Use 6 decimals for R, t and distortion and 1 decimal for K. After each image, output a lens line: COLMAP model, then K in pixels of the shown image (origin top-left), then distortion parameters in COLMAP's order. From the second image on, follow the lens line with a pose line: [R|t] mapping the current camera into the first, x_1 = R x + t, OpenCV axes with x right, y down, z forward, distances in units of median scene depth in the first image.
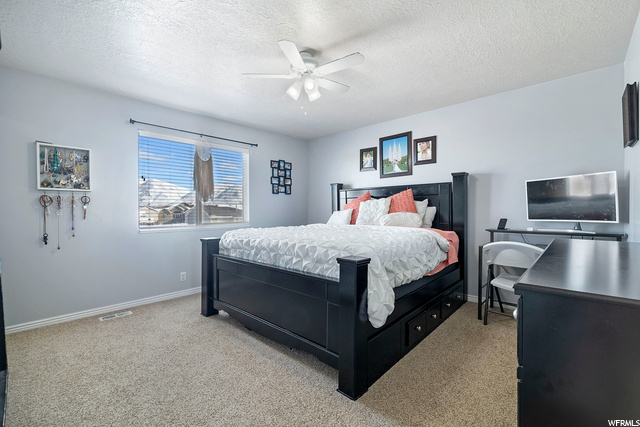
lens RADIAL K [[281.1, 0, 326.1], [0, 281.1, 215.2], [0, 0, 1]] dist [-0.002501, 0.000333]
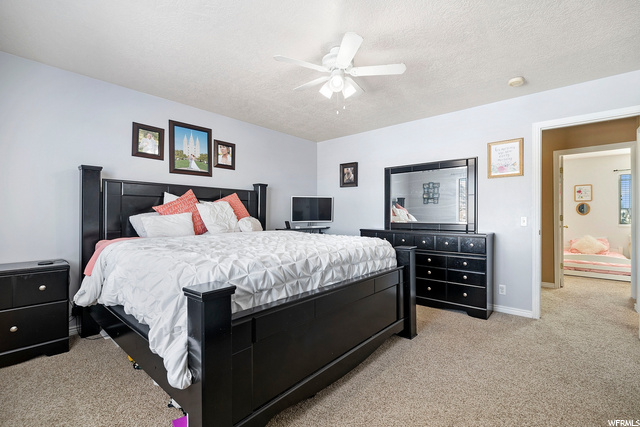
lens RADIAL K [[281.1, 0, 322.0], [0, 281.1, 212.8], [0, 0, 1]] dist [-0.002501, 0.000333]
pose [[-0.032765, 0.012468, 0.999385, -0.639604], [0.011116, 0.999865, -0.012109, -0.009725], [-0.999401, 0.010712, -0.032899, 0.680304]]
